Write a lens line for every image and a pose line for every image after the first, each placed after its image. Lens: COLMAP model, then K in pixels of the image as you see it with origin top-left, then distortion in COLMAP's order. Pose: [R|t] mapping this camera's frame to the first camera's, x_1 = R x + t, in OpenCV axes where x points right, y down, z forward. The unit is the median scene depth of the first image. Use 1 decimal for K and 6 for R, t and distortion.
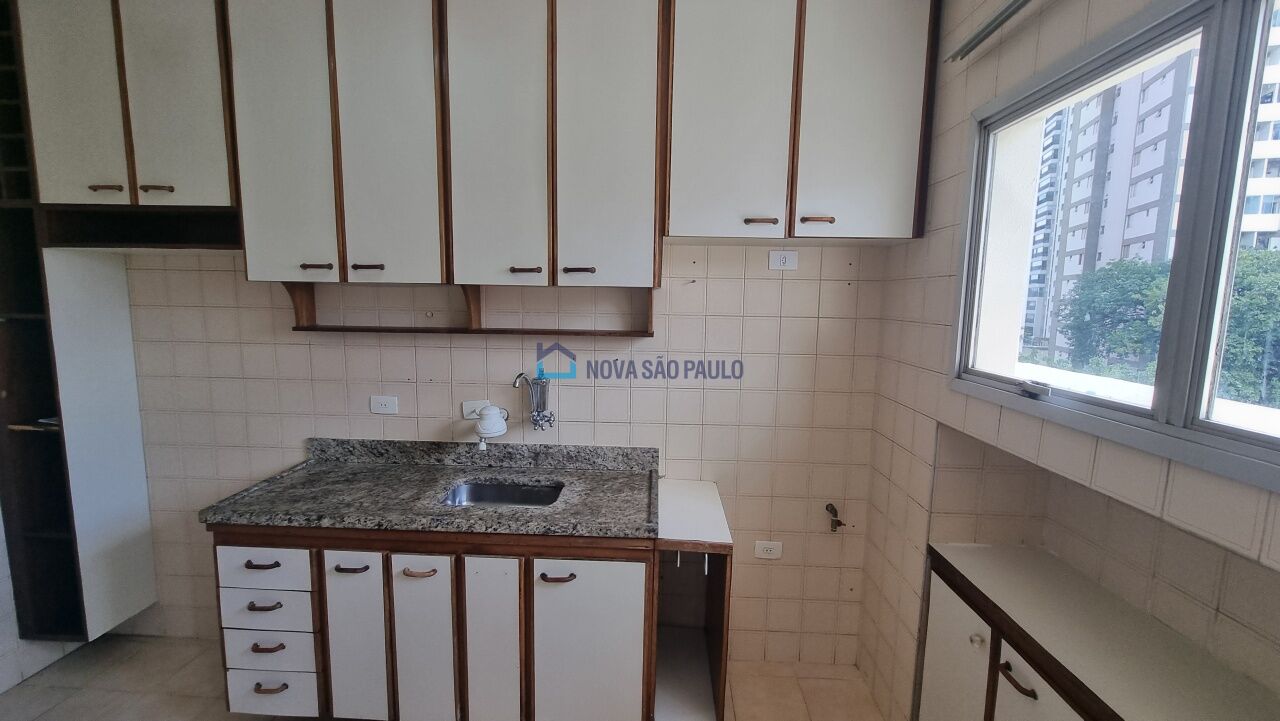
lens RADIAL K [[525.9, 0, 640.0], [0, 525.9, 360.5], [0, 0, 1]] dist [-0.003927, 0.000044]
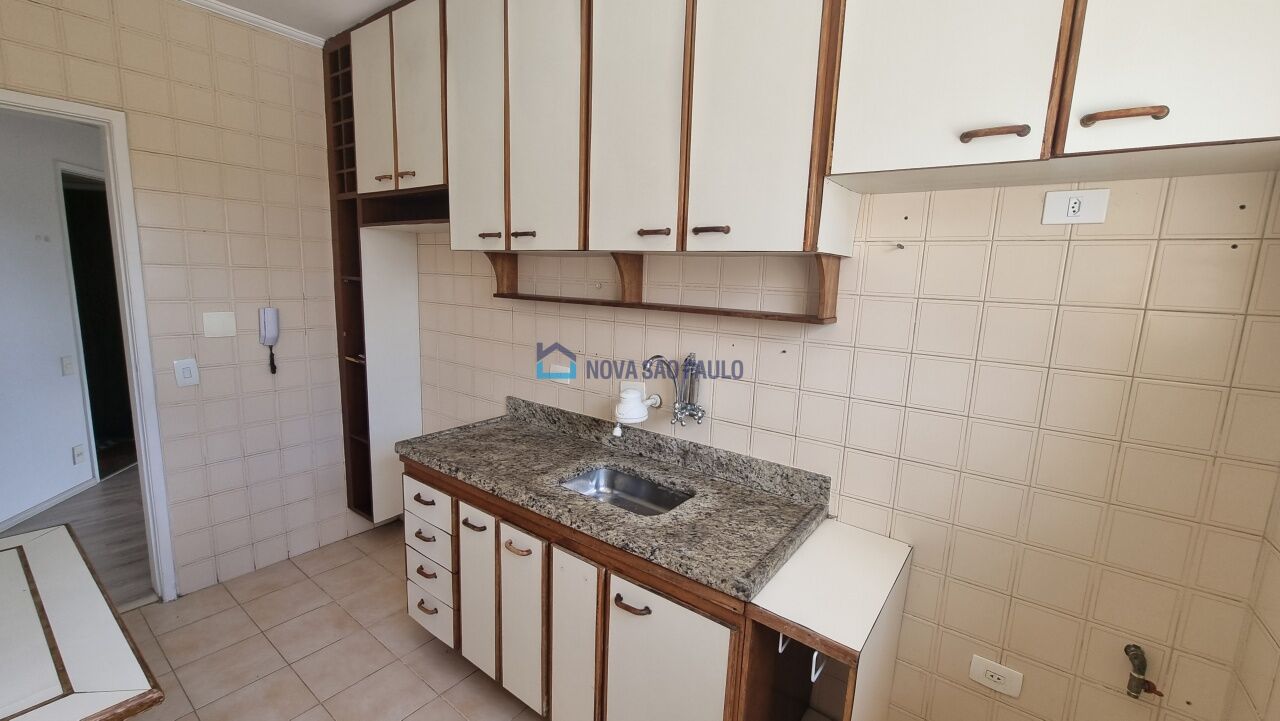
lens RADIAL K [[525.9, 0, 640.0], [0, 525.9, 360.5], [0, 0, 1]] dist [-0.003927, 0.000044]
pose [[0.824653, 0.104109, -0.555975, 0.225194], [-0.090496, 0.994538, 0.052003, -0.009815], [0.558352, 0.007429, 0.829571, 0.267508]]
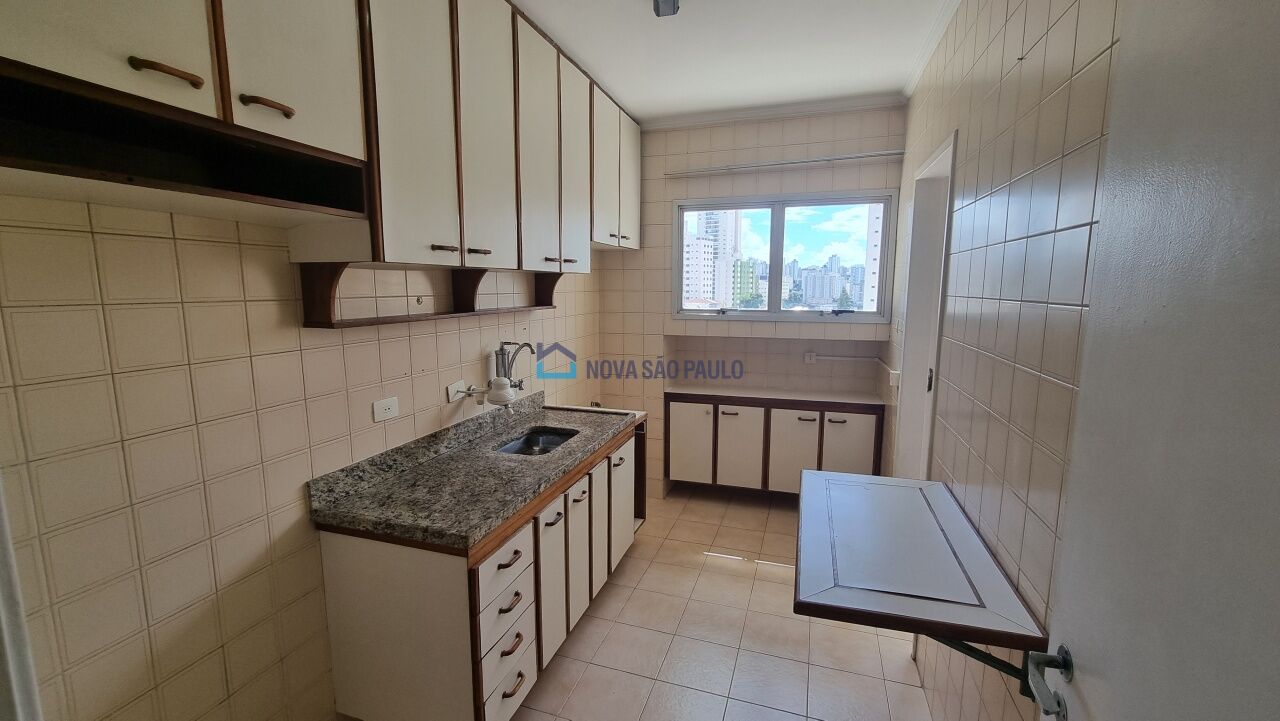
lens RADIAL K [[525.9, 0, 640.0], [0, 525.9, 360.5], [0, 0, 1]] dist [-0.003927, 0.000044]
pose [[0.269205, -0.153506, 0.950771, -1.296962], [0.121093, 0.984776, 0.124710, -0.054581], [-0.955440, 0.081559, 0.283695, 0.395752]]
